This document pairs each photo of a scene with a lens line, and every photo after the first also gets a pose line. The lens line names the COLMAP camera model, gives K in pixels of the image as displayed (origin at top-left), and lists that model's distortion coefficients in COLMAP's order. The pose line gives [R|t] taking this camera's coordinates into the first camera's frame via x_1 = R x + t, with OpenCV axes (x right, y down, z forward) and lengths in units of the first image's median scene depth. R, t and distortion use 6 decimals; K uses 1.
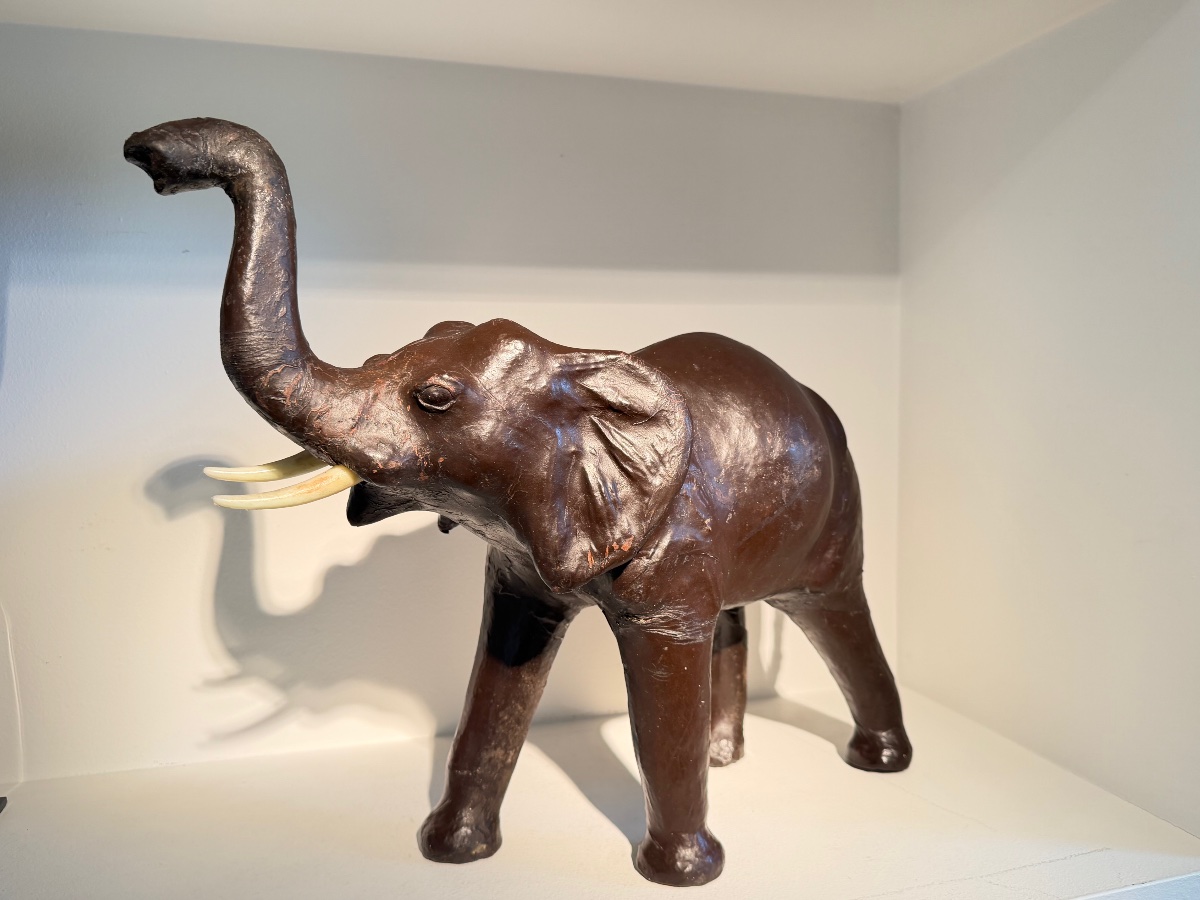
lens RADIAL K [[898.1, 0, 600.0], [0, 898.1, 450.0], [0, 0, 1]] dist [0.177226, -0.412926]
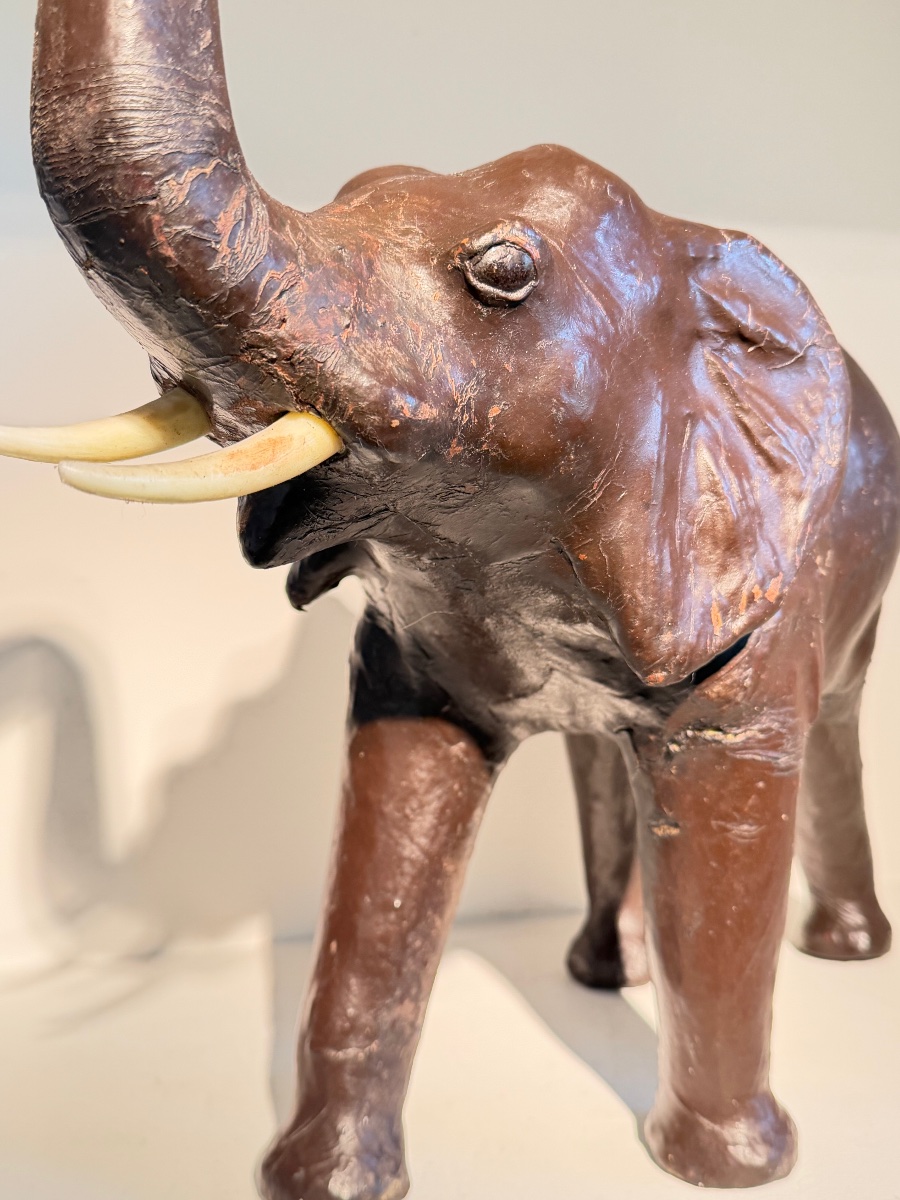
lens RADIAL K [[1171.2, 0, 450.0], [0, 1171.2, 600.0], [0, 0, 1]] dist [0.174075, -0.458963]
pose [[0.944202, -0.027846, 0.328188, -0.368030], [0.026272, 0.999612, 0.009228, 0.094927], [-0.328318, -0.000091, 0.944567, 0.373286]]
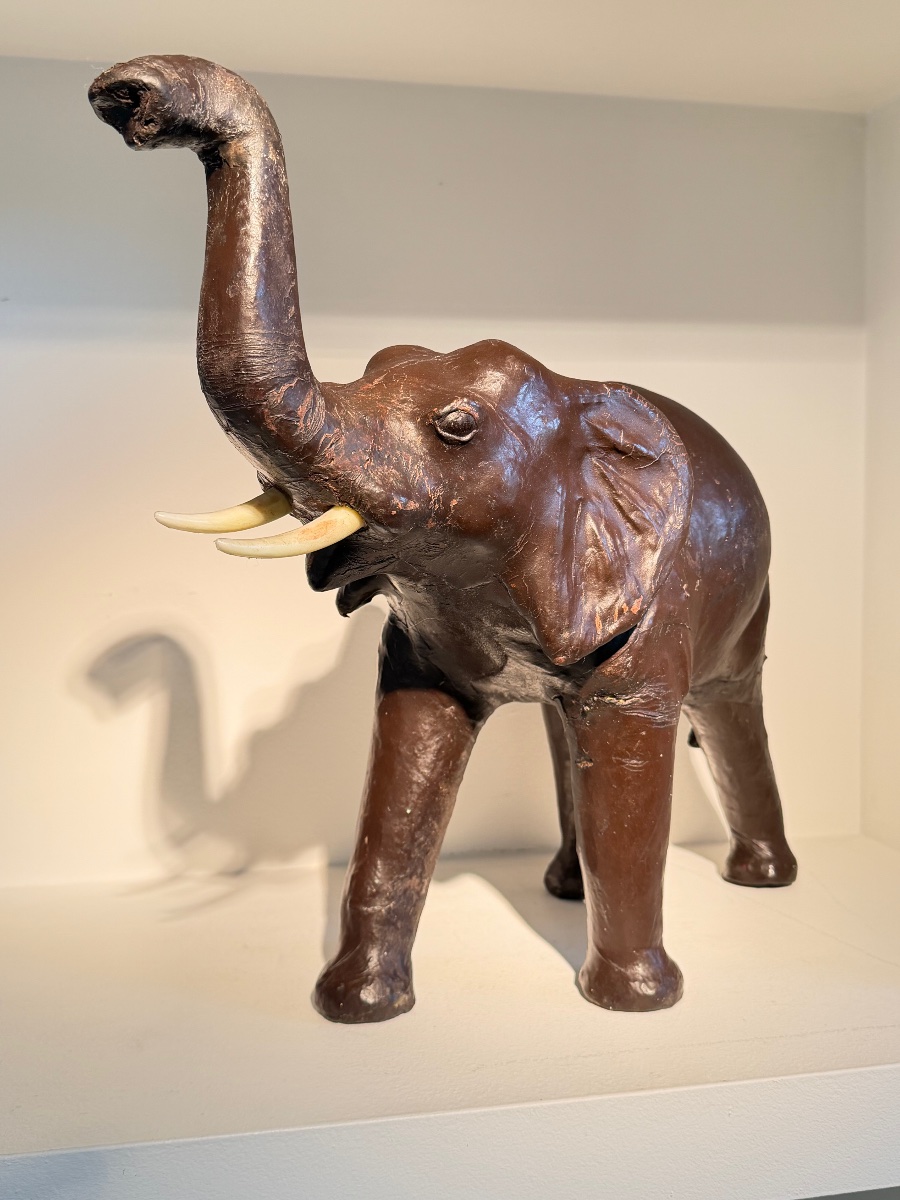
lens RADIAL K [[1155.4, 0, 450.0], [0, 1155.4, 600.0], [0, 0, 1]] dist [0.181515, -0.406413]
pose [[0.960158, -0.017535, 0.278908, -0.433385], [0.017999, 0.999838, 0.000896, 0.090266], [-0.278878, 0.004160, 0.960317, -0.025645]]
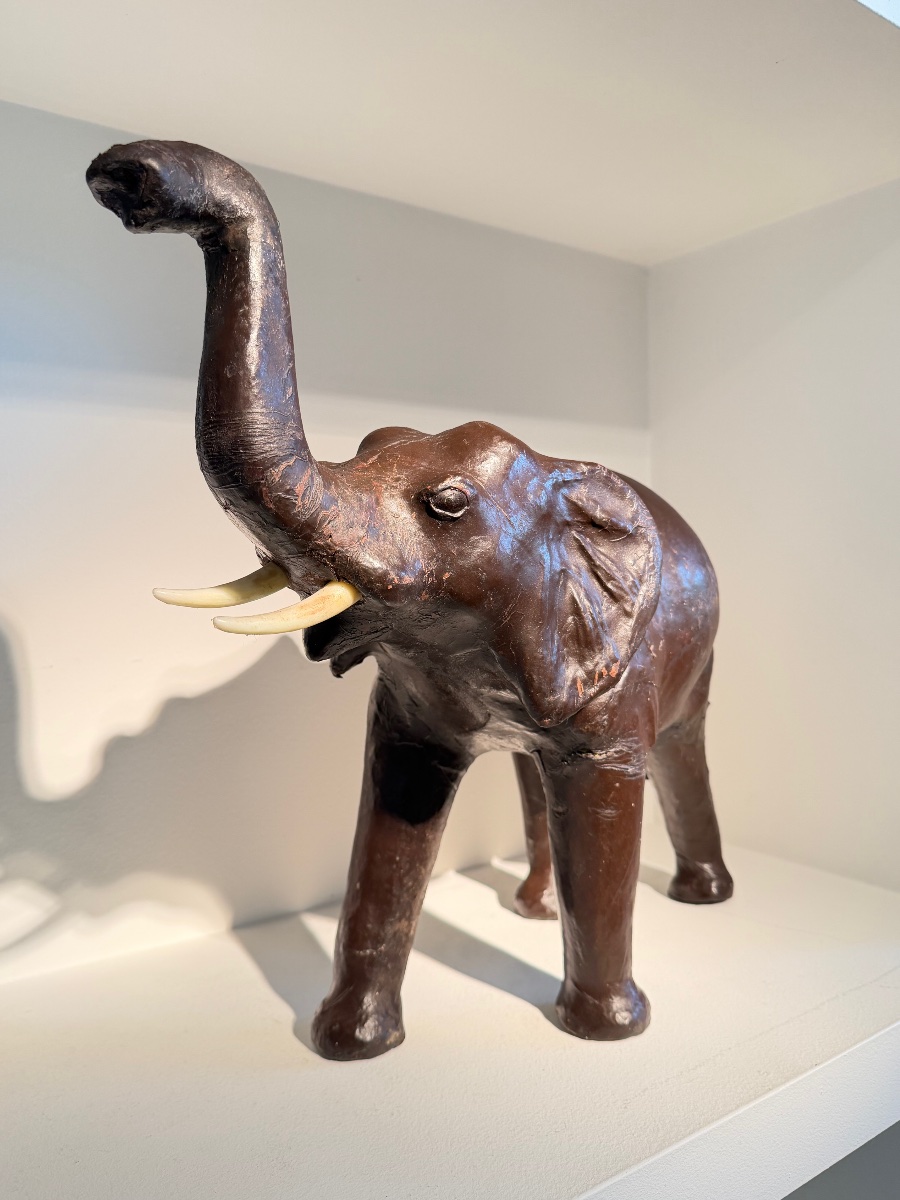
lens RADIAL K [[898.1, 0, 442.5], [0, 898.1, 602.4], [0, 0, 1]] dist [0.177226, -0.412926]
pose [[0.948971, -0.015207, 0.314998, -0.408834], [0.026261, 0.999178, -0.030878, 0.056881], [-0.314269, 0.037575, 0.948590, 0.162543]]
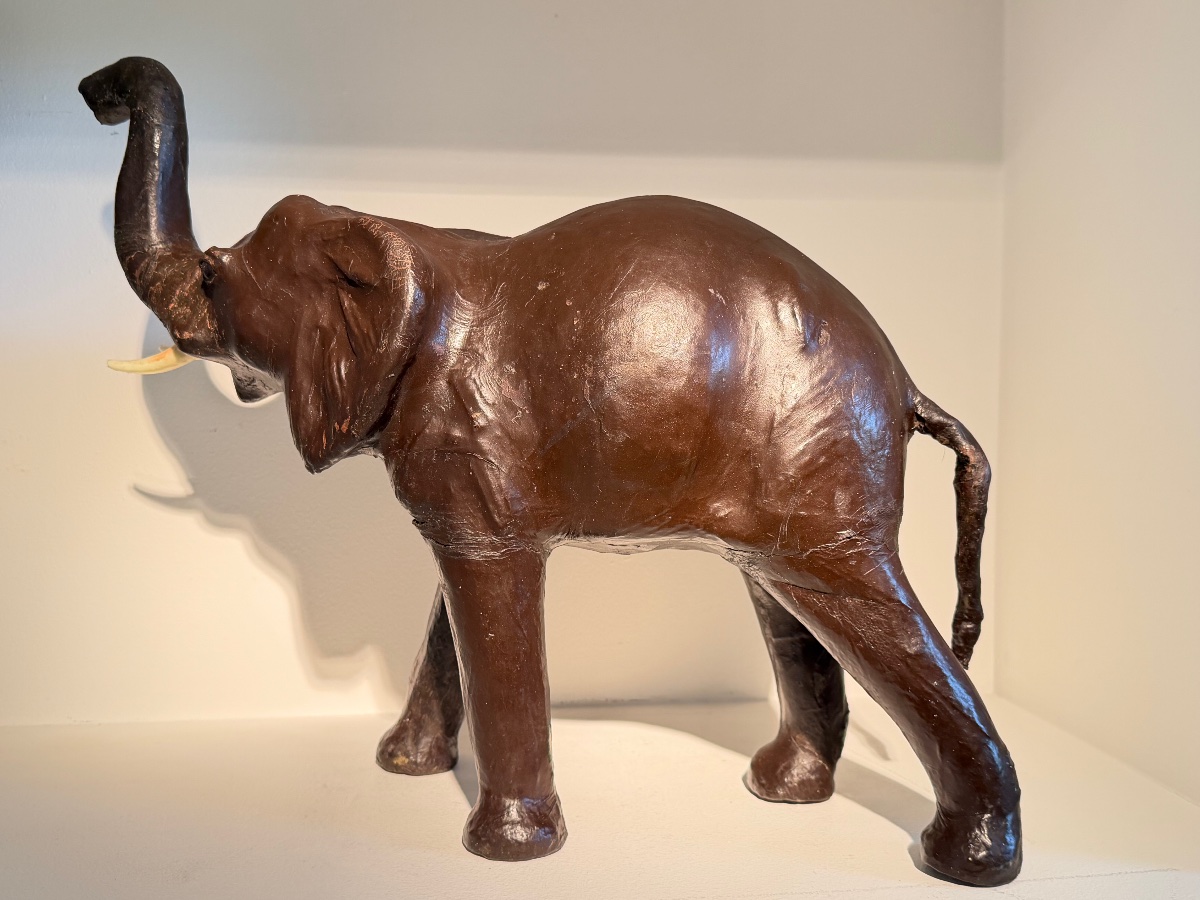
lens RADIAL K [[1171.2, 0, 600.0], [0, 1171.2, 450.0], [0, 0, 1]] dist [0.174075, -0.458963]
pose [[0.638082, 0.052509, -0.768176, 1.073845], [-0.059469, 0.998053, 0.018825, 0.086929], [0.767668, 0.033670, 0.639962, 0.406134]]
